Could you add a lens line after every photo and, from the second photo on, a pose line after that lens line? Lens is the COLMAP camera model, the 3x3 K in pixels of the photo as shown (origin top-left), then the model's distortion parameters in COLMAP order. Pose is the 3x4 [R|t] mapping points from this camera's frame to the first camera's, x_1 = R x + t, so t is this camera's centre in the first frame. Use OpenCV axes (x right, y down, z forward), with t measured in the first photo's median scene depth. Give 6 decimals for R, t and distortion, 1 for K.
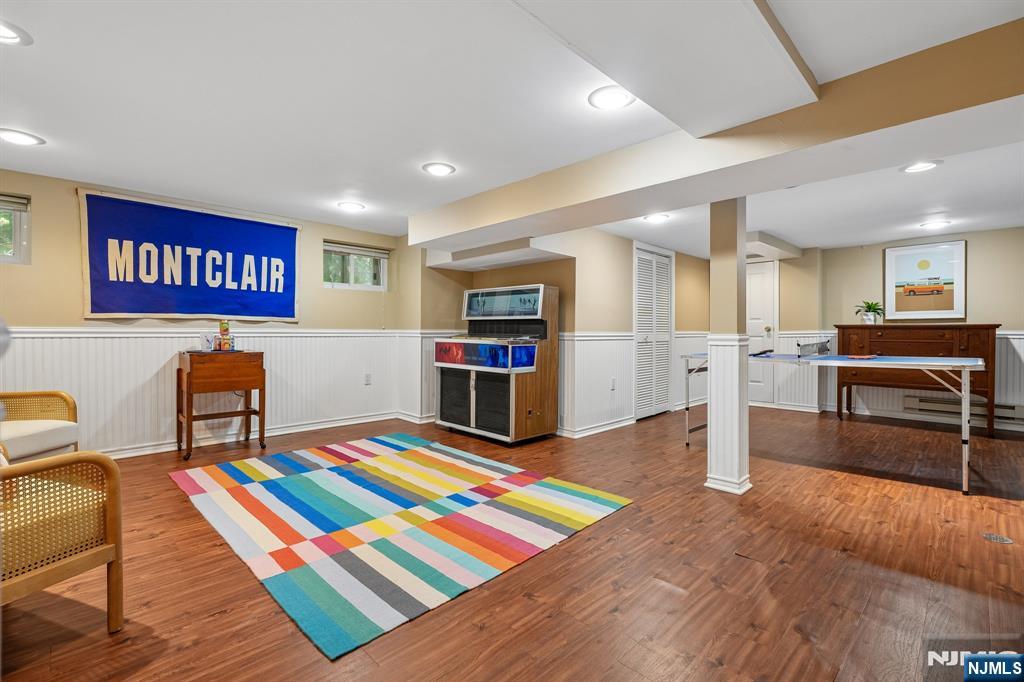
lens RADIAL K [[462.3, 0, 513.4], [0, 462.3, 334.8], [0, 0, 1]] dist [-0.003608, 0.001073]
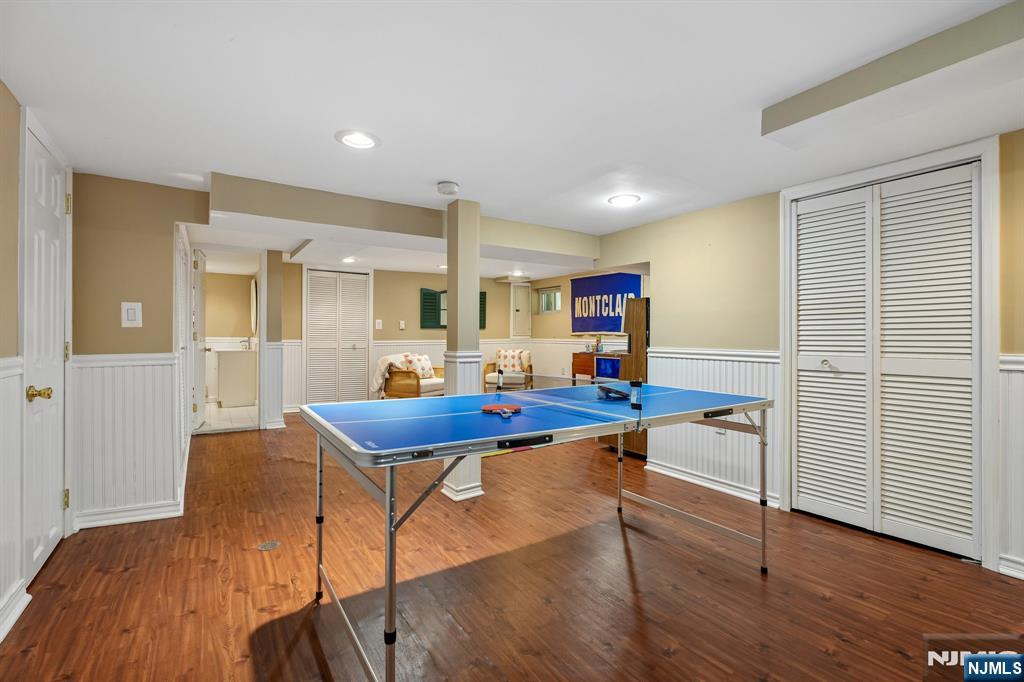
lens RADIAL K [[462.3, 0, 512.8], [0, 462.3, 338.2], [0, 0, 1]] dist [-0.003608, 0.001073]
pose [[-0.195190, 0.006027, -0.980747, 1.158385], [-0.004925, 0.999962, 0.007125, -0.031220], [0.980753, 0.006221, -0.195153, 1.025631]]
